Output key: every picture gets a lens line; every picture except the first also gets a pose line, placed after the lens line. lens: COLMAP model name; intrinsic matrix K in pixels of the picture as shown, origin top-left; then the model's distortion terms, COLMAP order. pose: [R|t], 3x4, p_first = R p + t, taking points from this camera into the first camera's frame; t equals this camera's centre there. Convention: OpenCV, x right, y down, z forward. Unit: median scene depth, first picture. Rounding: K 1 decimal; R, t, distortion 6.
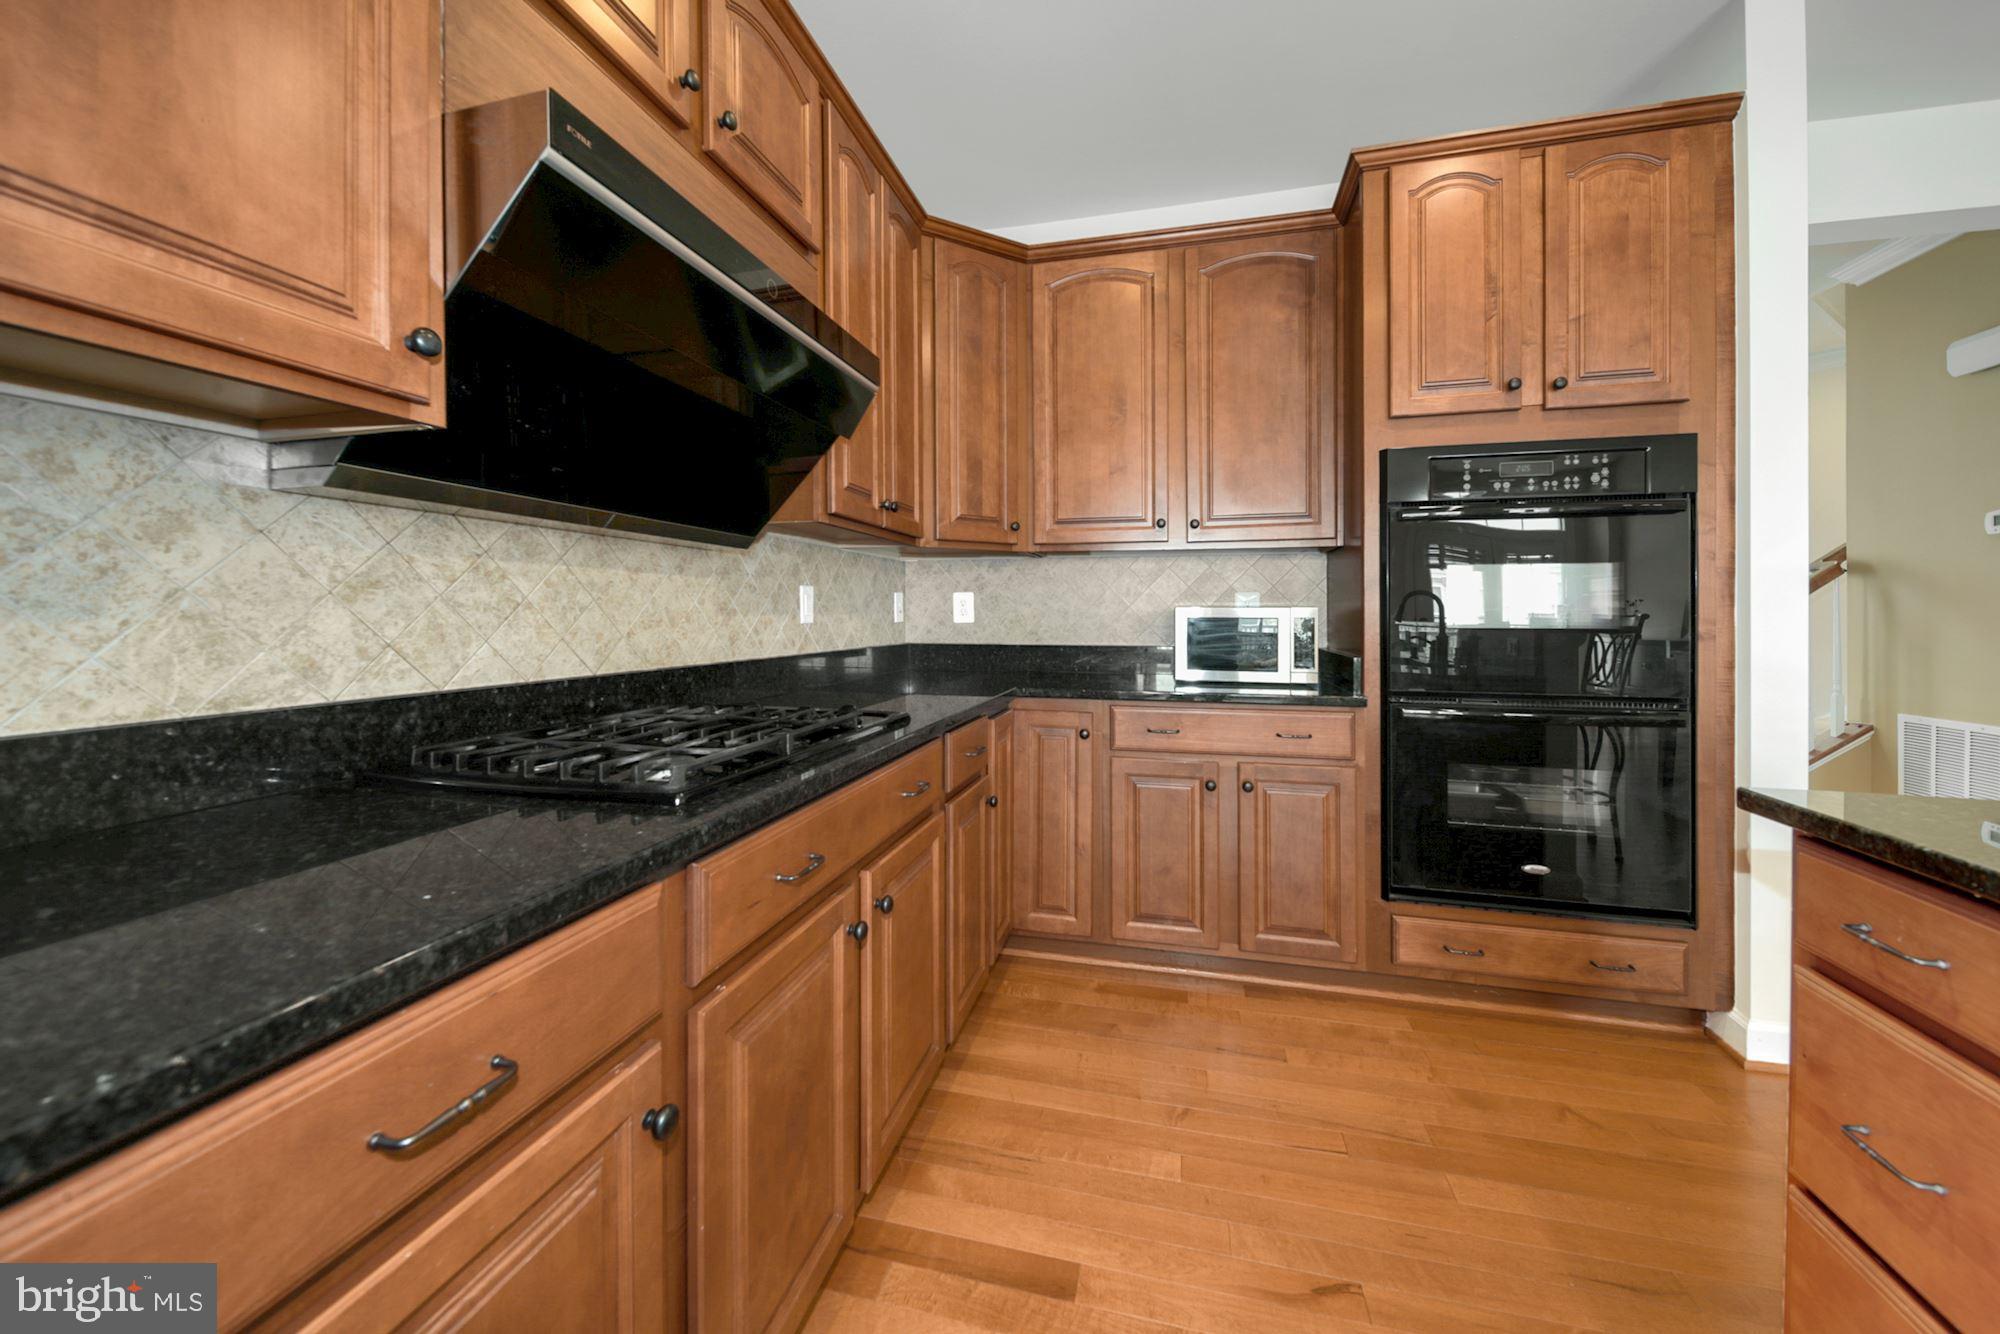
lens RADIAL K [[726.5, 0, 1004.9], [0, 726.5, 618.4], [0, 0, 1]] dist [0.000187, -0.000221]
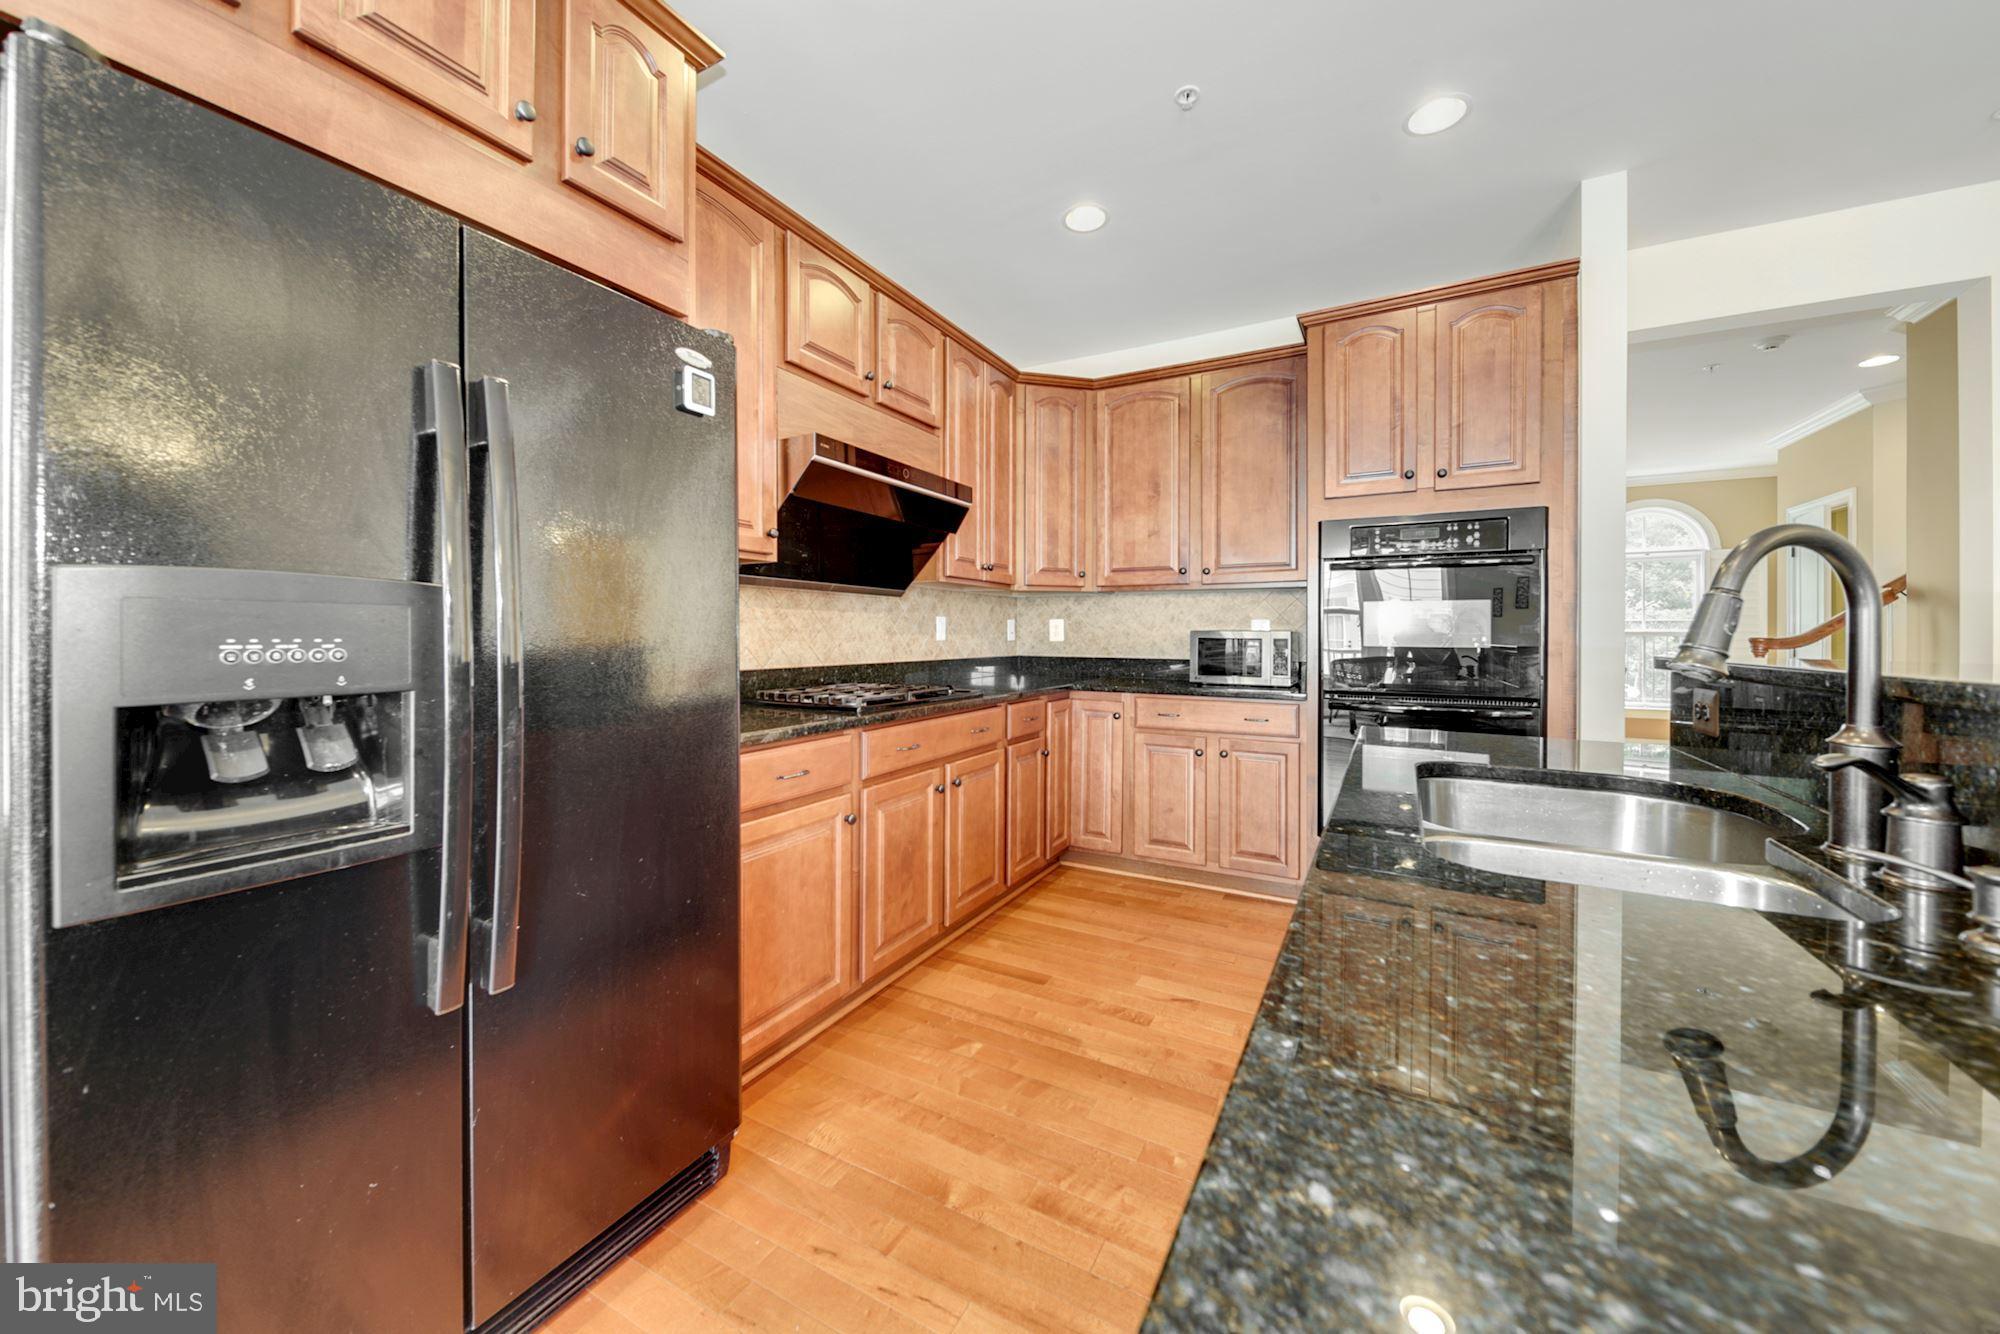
lens RADIAL K [[715.9, 0, 992.3], [0, 715.9, 626.9], [0, 0, 1]] dist [0.002530, -0.002272]
pose [[0.965962, 0.001531, -0.258680, 0.255606], [-0.005681, 0.999867, -0.015298, 0.000743], [0.258622, 0.016247, 0.965842, -0.511534]]
